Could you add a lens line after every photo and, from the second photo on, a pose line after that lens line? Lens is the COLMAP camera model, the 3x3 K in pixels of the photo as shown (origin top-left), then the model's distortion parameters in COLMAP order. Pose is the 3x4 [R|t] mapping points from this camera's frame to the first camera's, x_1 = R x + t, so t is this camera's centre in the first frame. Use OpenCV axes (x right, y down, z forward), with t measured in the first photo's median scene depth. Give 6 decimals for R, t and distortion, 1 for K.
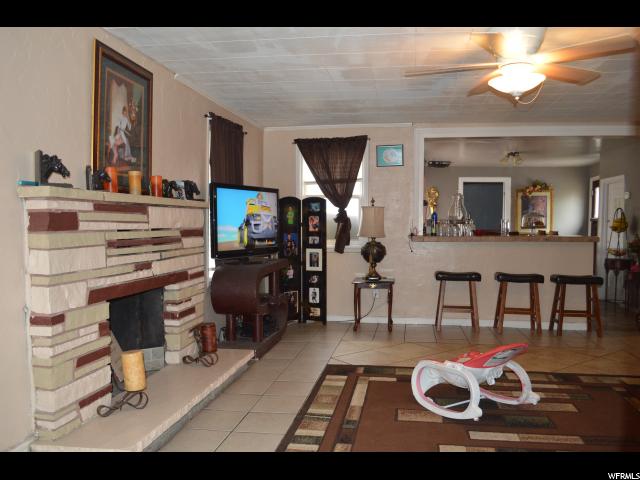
lens RADIAL K [[531.2, 0, 320.0], [0, 531.2, 240.0], [0, 0, 1]] dist [-0.085014, 0.002966]
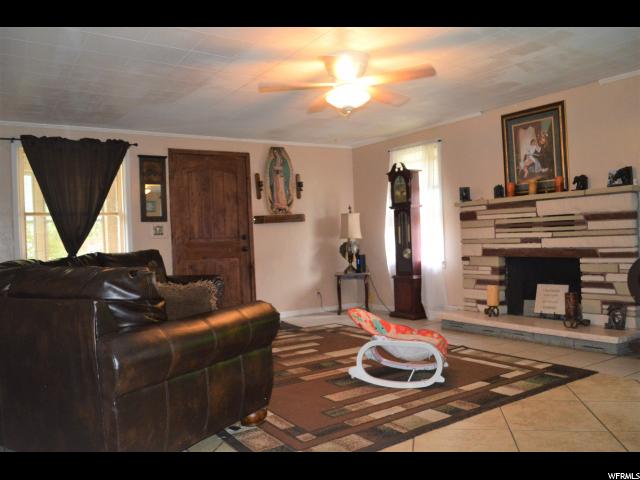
lens RADIAL K [[531.2, 0, 320.0], [0, 531.2, 240.0], [0, 0, 1]] dist [-0.085014, 0.002966]
pose [[-0.736328, 0.026920, -0.676089, 1.191888], [0.012926, 0.999586, 0.025723, 0.000715], [0.676501, 0.010201, -0.736371, 1.749119]]
